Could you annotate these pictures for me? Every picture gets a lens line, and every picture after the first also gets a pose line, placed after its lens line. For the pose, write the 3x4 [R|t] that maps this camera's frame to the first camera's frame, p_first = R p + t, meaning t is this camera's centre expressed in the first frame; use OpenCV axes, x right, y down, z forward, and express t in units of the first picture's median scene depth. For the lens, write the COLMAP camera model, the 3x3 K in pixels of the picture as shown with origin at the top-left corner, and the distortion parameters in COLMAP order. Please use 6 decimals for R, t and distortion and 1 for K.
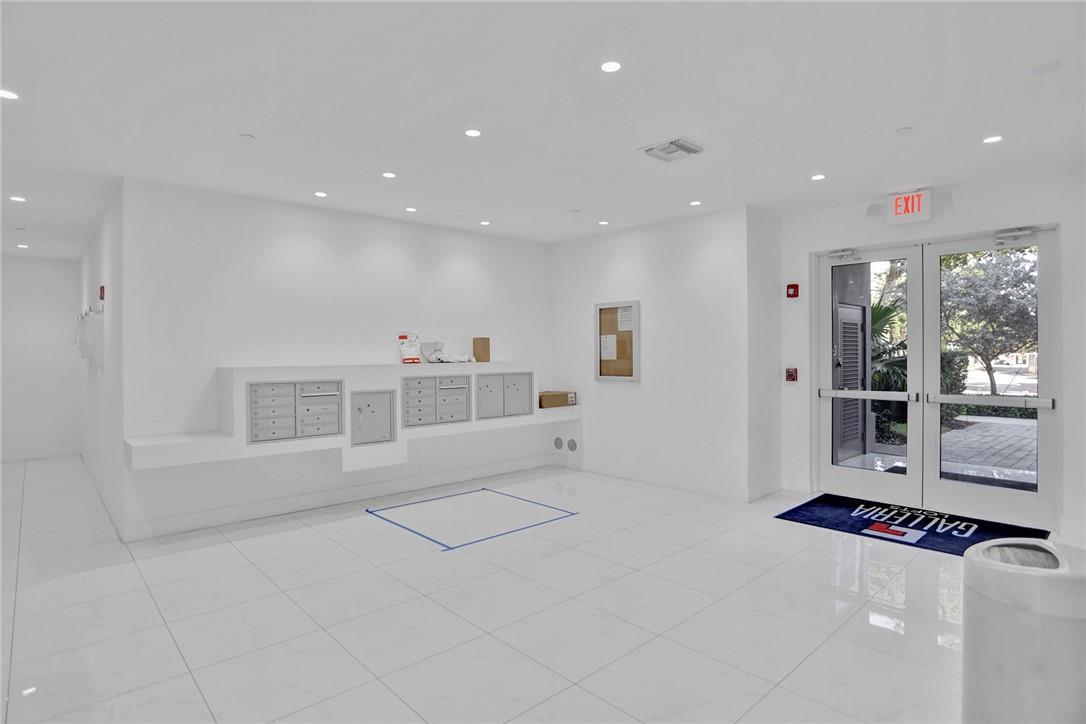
lens RADIAL K [[579.5, 0, 536.7], [0, 579.5, 357.2], [0, 0, 1]] dist [-0.003161, -0.000228]
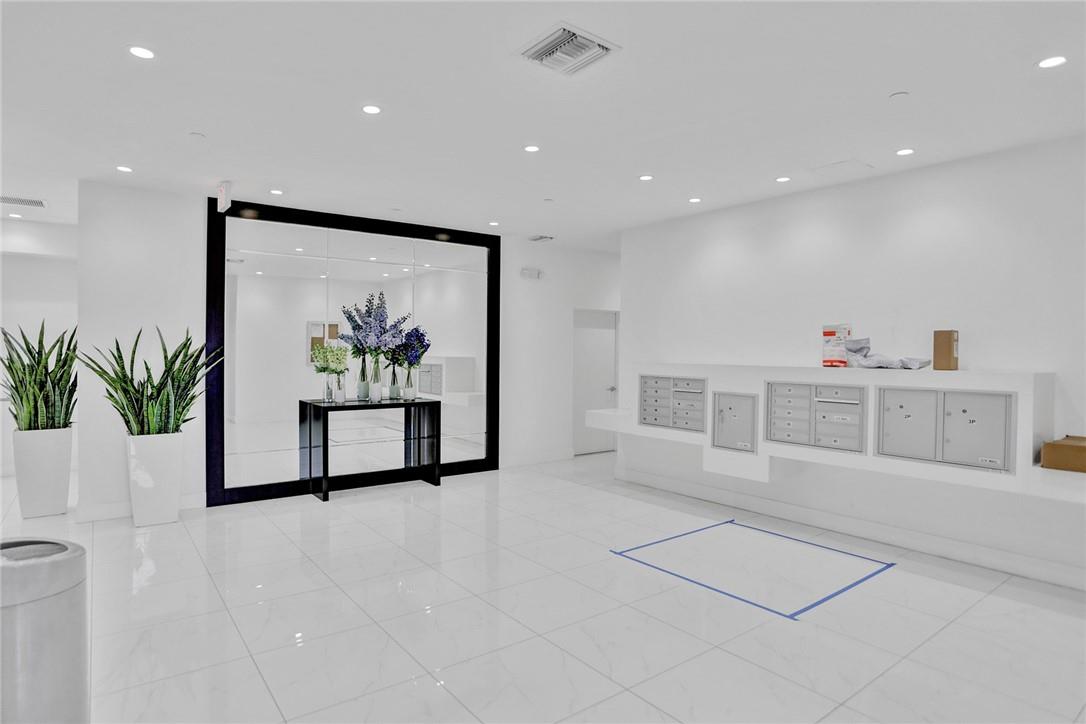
lens RADIAL K [[614.0, 0, 548.7], [0, 614.0, 355.4], [0, 0, 1]] dist [-0.036613, 0.022152]
pose [[-0.079084, 0.007991, -0.996836, 0.711319], [-0.021279, 0.999726, 0.009703, -0.005495], [0.996641, 0.021979, -0.078893, 0.778311]]
